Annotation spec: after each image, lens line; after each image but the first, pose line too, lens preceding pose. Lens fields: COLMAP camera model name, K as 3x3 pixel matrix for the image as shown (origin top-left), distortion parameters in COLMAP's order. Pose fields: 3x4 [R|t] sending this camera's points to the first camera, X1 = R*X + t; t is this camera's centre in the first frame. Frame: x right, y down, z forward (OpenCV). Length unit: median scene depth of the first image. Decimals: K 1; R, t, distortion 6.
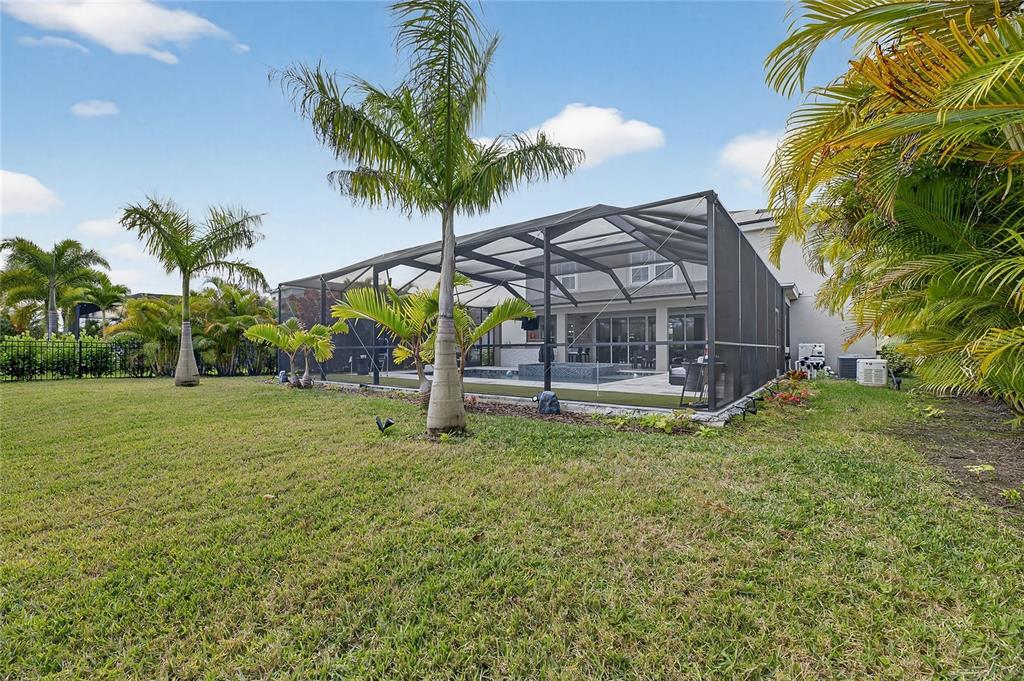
lens RADIAL K [[411.7, 0, 511.2], [0, 411.7, 343.6], [0, 0, 1]] dist [-0.003317, -0.000005]
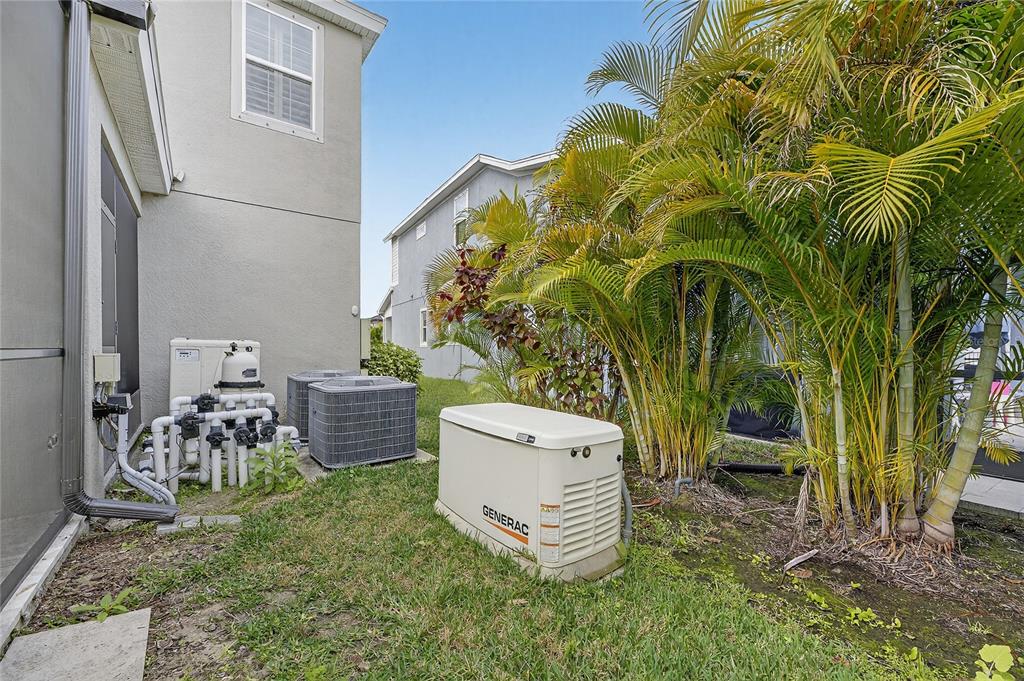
lens RADIAL K [[411.7, 0, 511.2], [0, 411.7, 343.6], [0, 0, 1]] dist [-0.003317, -0.000005]
pose [[0.264415, 0.008915, 0.964368, 0.283327], [-0.006564, 0.999951, -0.007444, 0.001842], [-0.964387, -0.004362, 0.264460, 0.405321]]
